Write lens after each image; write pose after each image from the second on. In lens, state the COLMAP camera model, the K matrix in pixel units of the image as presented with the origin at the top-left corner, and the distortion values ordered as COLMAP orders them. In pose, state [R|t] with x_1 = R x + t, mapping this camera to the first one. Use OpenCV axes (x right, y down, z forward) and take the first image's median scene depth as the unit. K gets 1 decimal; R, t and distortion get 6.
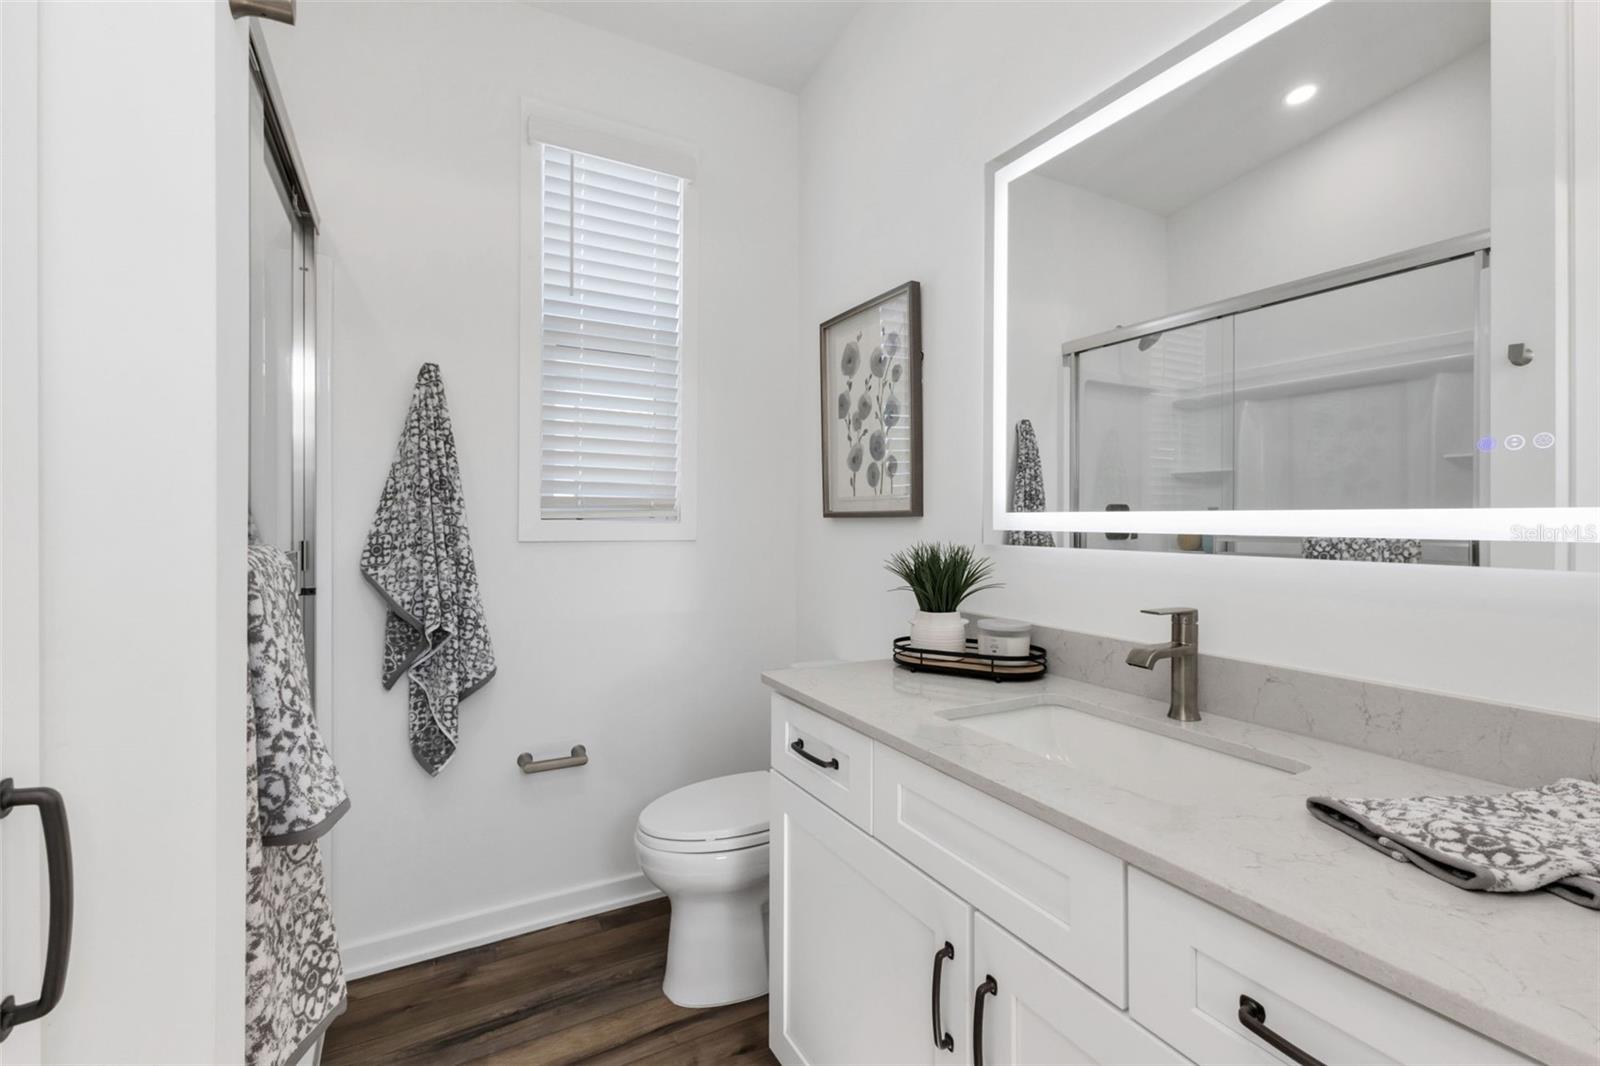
lens RADIAL K [[714.4, 0, 800.0], [0, 714.4, 533.0], [0, 0, 1]] dist [0.014001, -0.000556]
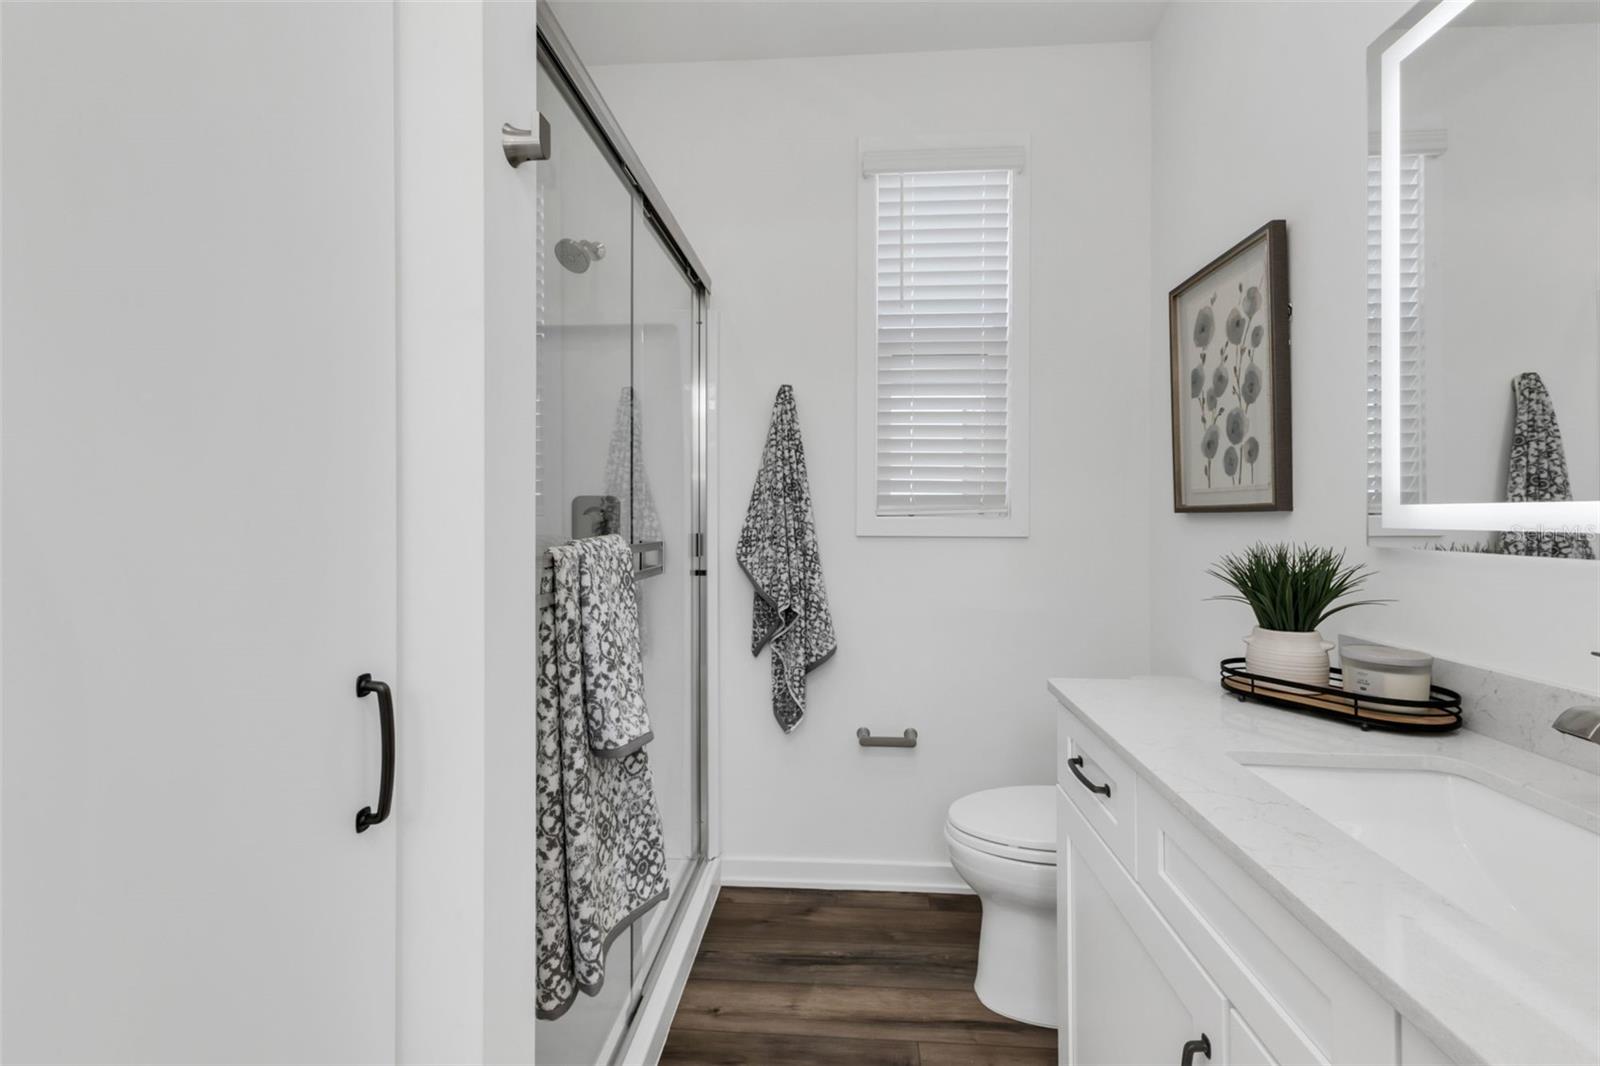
lens RADIAL K [[699.4, 0, 801.4], [0, 699.4, 524.3], [0, 0, 1]] dist [0.008334, 0.000049]
pose [[0.841202, 0.003009, -0.540712, 0.160390], [-0.006988, 0.999962, -0.005306, 0.000055], [0.540676, 0.008242, 0.841191, 0.049533]]
